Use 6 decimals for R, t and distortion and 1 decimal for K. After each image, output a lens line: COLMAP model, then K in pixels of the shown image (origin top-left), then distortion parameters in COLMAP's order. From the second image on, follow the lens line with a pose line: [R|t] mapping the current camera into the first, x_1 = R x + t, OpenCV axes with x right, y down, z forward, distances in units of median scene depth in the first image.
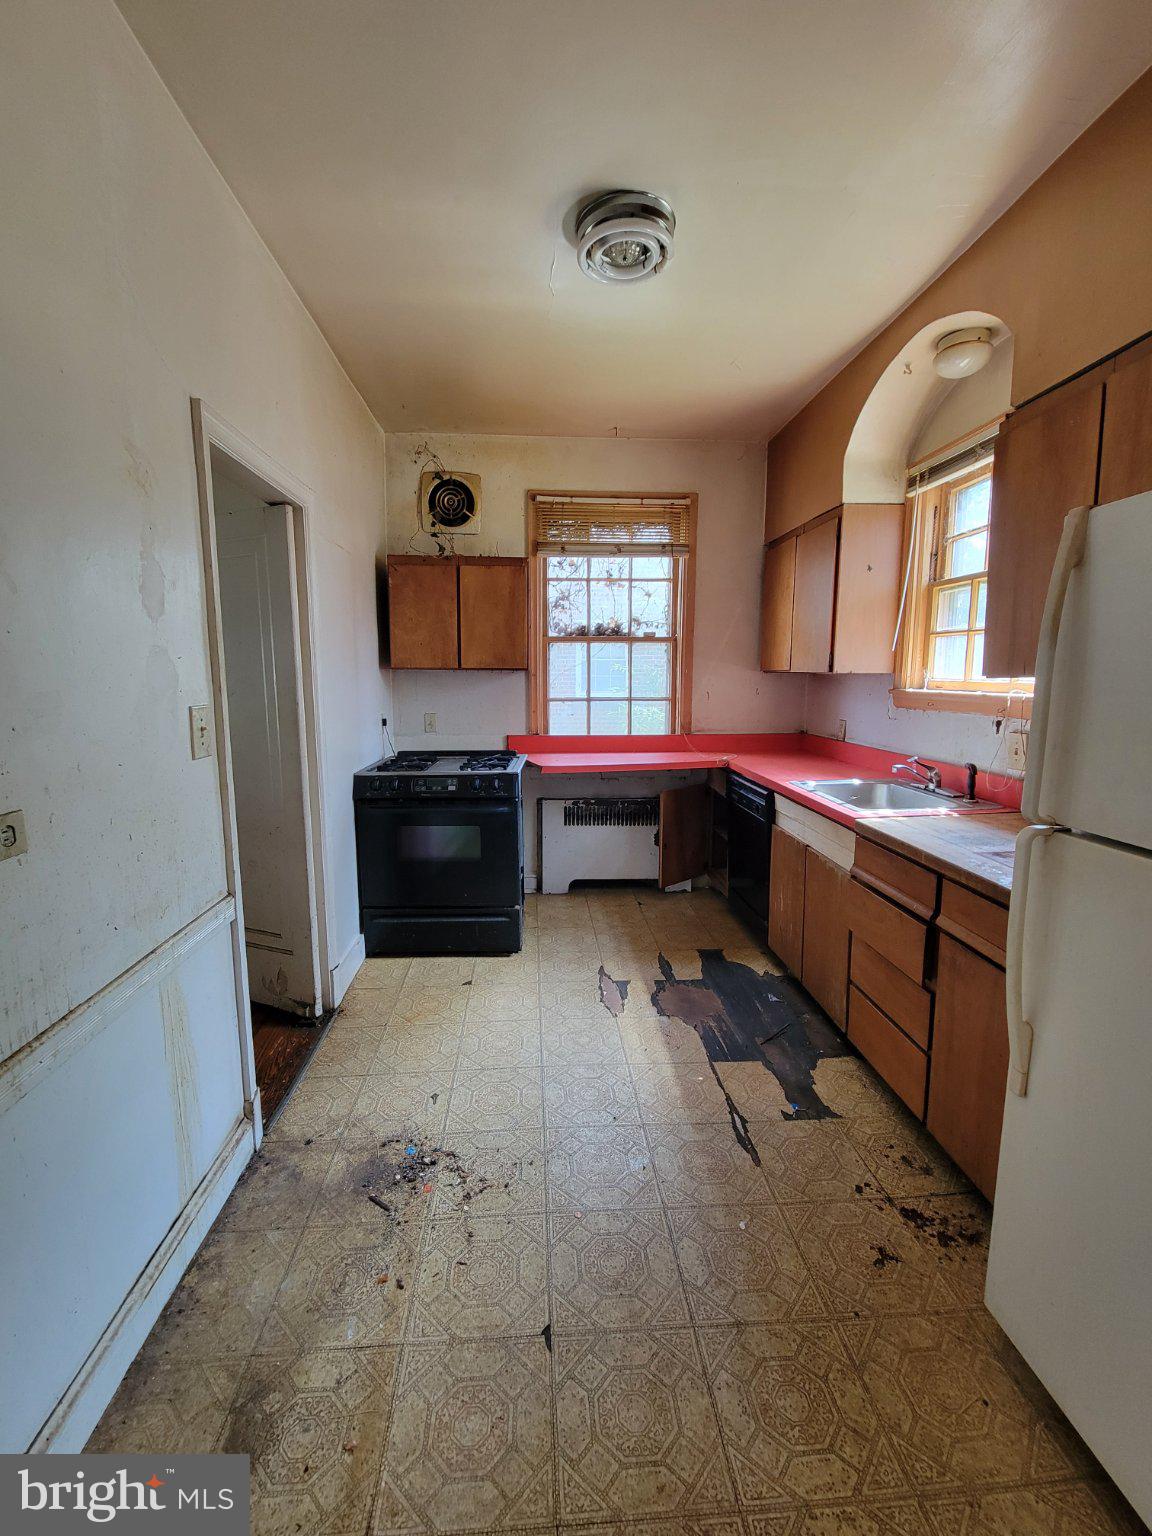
lens RADIAL K [[631.9, 0, 570.0], [0, 631.9, 761.8], [0, 0, 1]] dist [-0.006970, -0.001351]
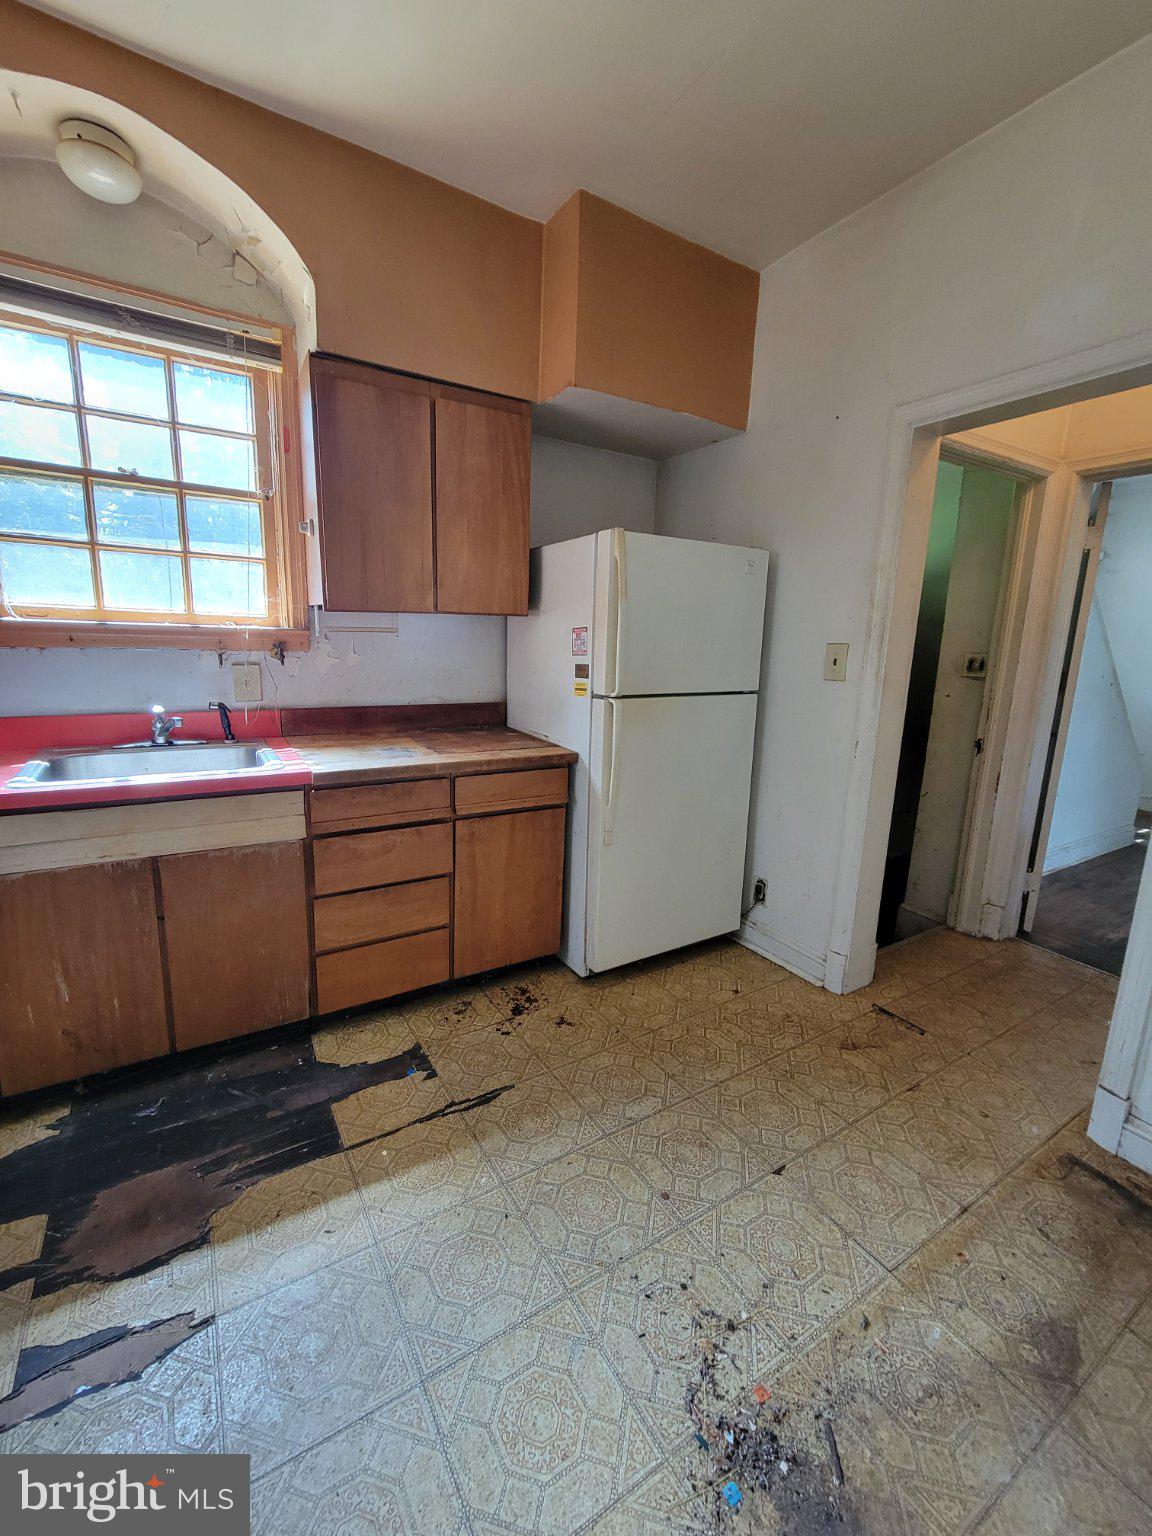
lens RADIAL K [[631.9, 0, 565.9], [0, 631.9, 756.4], [0, 0, 1]] dist [-0.006970, -0.001351]
pose [[-0.467684, -0.176808, 0.866031, -0.545100], [0.092775, 0.964558, 0.247025, -0.134700], [-0.879013, 0.195876, -0.434705, 1.258077]]
